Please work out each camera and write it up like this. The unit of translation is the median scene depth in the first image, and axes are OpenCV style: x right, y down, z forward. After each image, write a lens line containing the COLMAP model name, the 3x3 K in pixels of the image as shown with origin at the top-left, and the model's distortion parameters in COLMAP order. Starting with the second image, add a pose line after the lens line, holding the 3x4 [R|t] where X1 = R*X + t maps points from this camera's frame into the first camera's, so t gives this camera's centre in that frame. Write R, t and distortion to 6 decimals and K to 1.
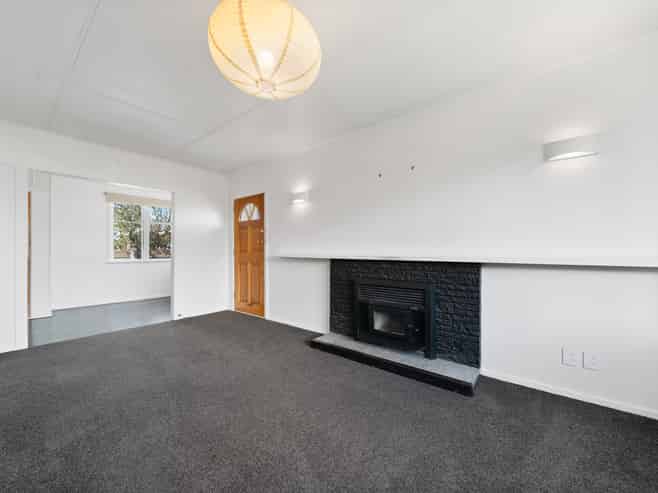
lens RADIAL K [[264.2, 0, 327.6], [0, 264.2, 250.1], [0, 0, 1]] dist [-0.004776, -0.001404]
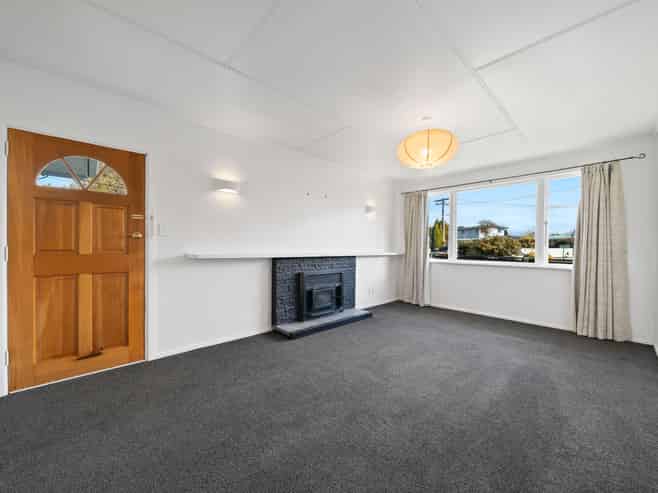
lens RADIAL K [[264.2, 0, 324.8], [0, 264.2, 245.0], [0, 0, 1]] dist [-0.004776, -0.001404]
pose [[0.126418, 0.005200, 0.991963, -0.895031], [-0.016838, 0.999853, -0.003096, -0.016037], [-0.991834, -0.016312, 0.126487, 0.586512]]
